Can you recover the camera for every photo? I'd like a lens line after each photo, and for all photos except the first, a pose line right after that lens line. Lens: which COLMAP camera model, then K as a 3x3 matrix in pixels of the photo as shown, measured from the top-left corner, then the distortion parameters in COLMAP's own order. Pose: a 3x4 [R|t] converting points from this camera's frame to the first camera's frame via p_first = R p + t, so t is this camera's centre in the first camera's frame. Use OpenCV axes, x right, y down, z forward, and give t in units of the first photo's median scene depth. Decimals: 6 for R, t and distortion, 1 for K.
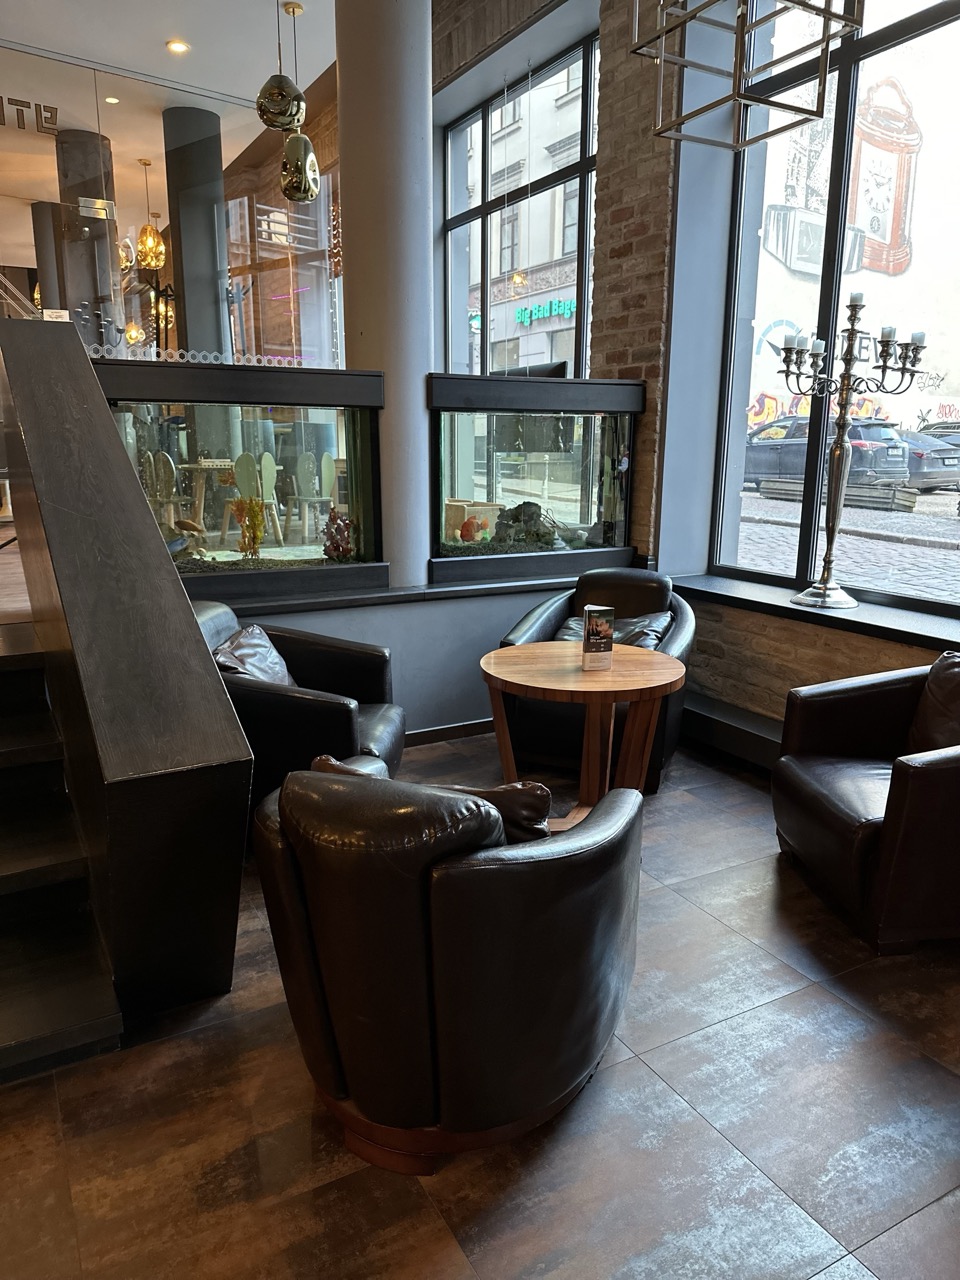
lens RADIAL K [[902.6, 0, 484.5], [0, 902.6, 647.1], [0, 0, 1]] dist [0.020011, -0.026444]
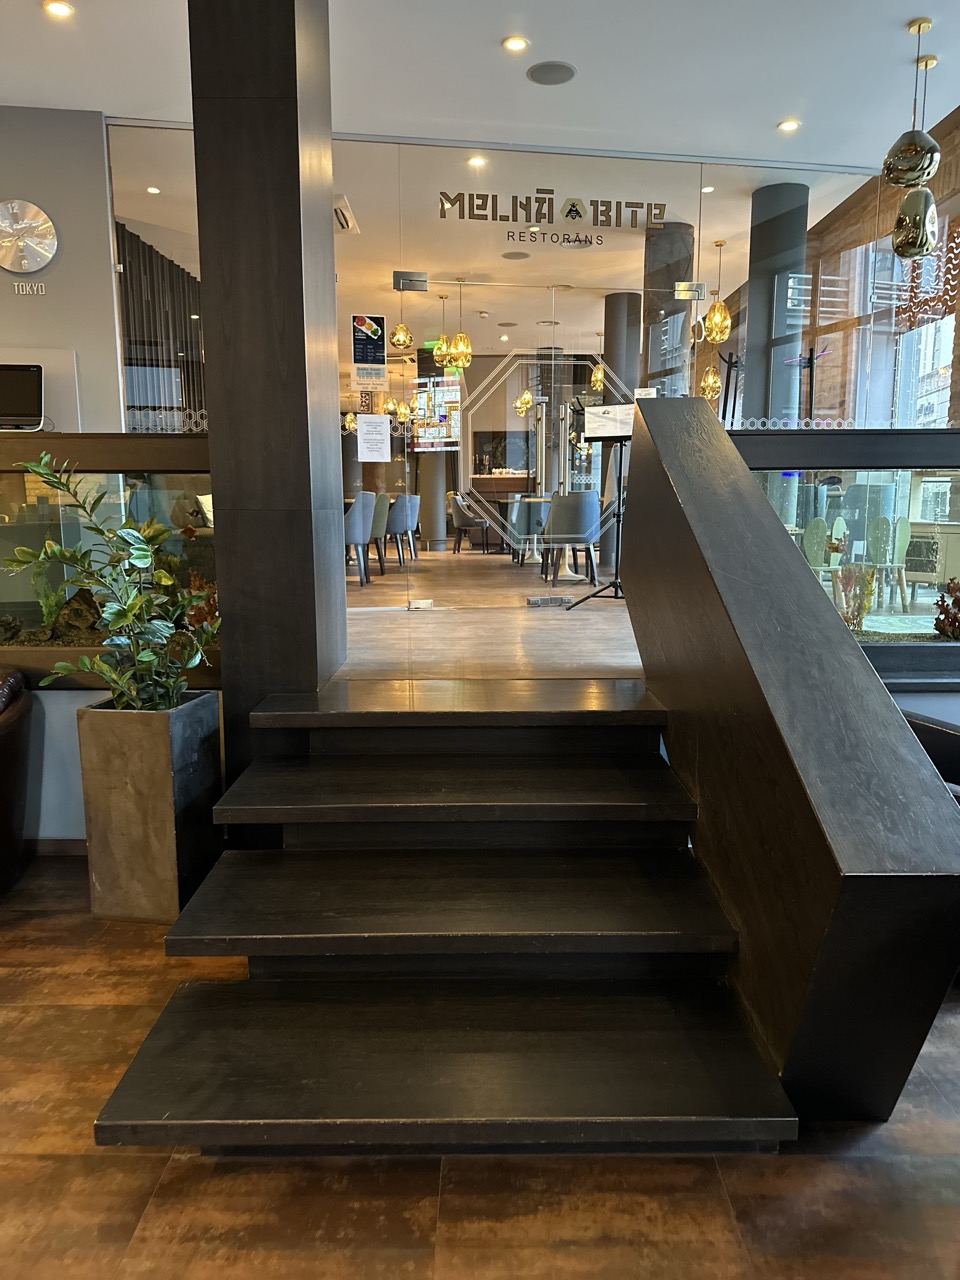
lens RADIAL K [[902.6, 0, 488.7], [0, 902.6, 641.2], [0, 0, 1]] dist [0.020011, -0.026444]
pose [[0.873830, 0.067551, -0.481515, -0.110158], [-0.102351, 0.993668, -0.046340, -0.003259], [0.475336, 0.089777, 0.875212, -0.004317]]
